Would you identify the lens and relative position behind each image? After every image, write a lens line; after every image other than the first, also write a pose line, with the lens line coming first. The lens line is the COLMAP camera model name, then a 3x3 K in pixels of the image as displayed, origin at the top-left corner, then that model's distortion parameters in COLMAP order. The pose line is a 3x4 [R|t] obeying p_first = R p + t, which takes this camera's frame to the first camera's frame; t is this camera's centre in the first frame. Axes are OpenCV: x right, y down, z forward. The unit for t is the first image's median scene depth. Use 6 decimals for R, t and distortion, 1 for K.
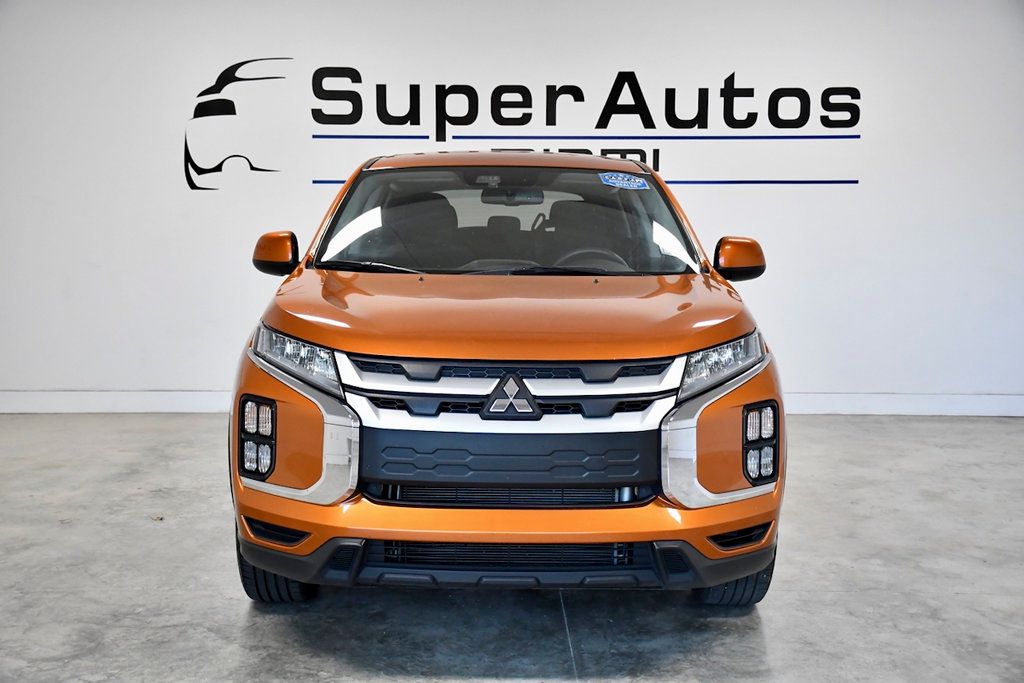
lens RADIAL K [[1248.7, 0, 512.0], [0, 1248.7, 341.5], [0, 0, 1]] dist [0.017958, 0.417411]
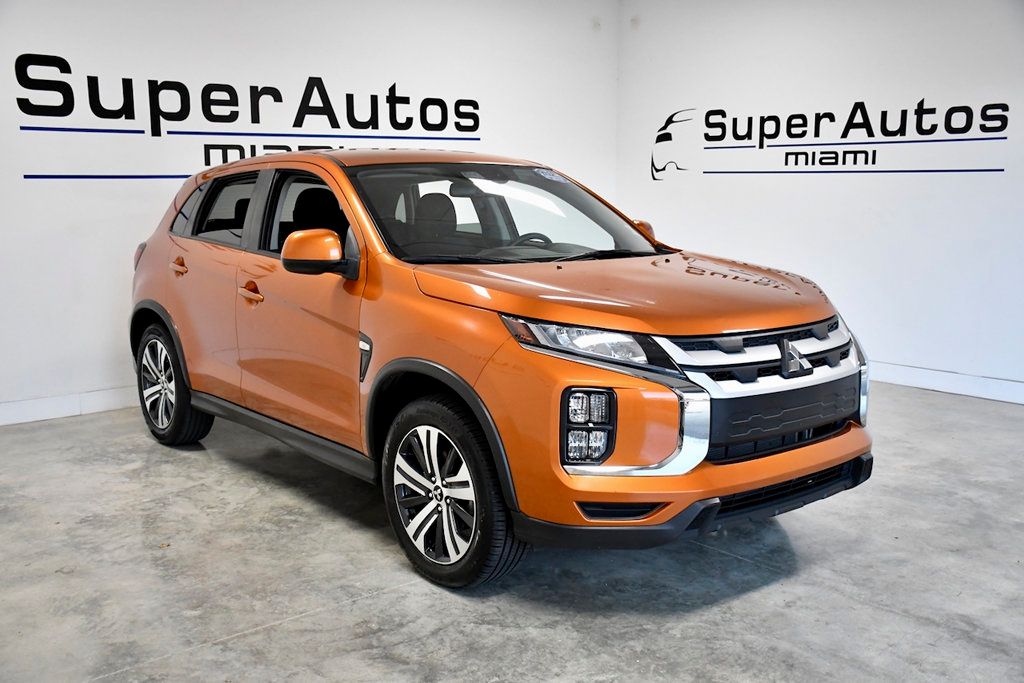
lens RADIAL K [[1018.6, 0, 512.0], [0, 1018.6, 341.5], [0, 0, 1]] dist [-0.057874, 0.208644]
pose [[0.784144, -0.104554, 0.611708, -0.352996], [0.080798, 0.994516, 0.066410, -0.025314], [-0.615297, -0.002650, 0.788291, 0.169794]]
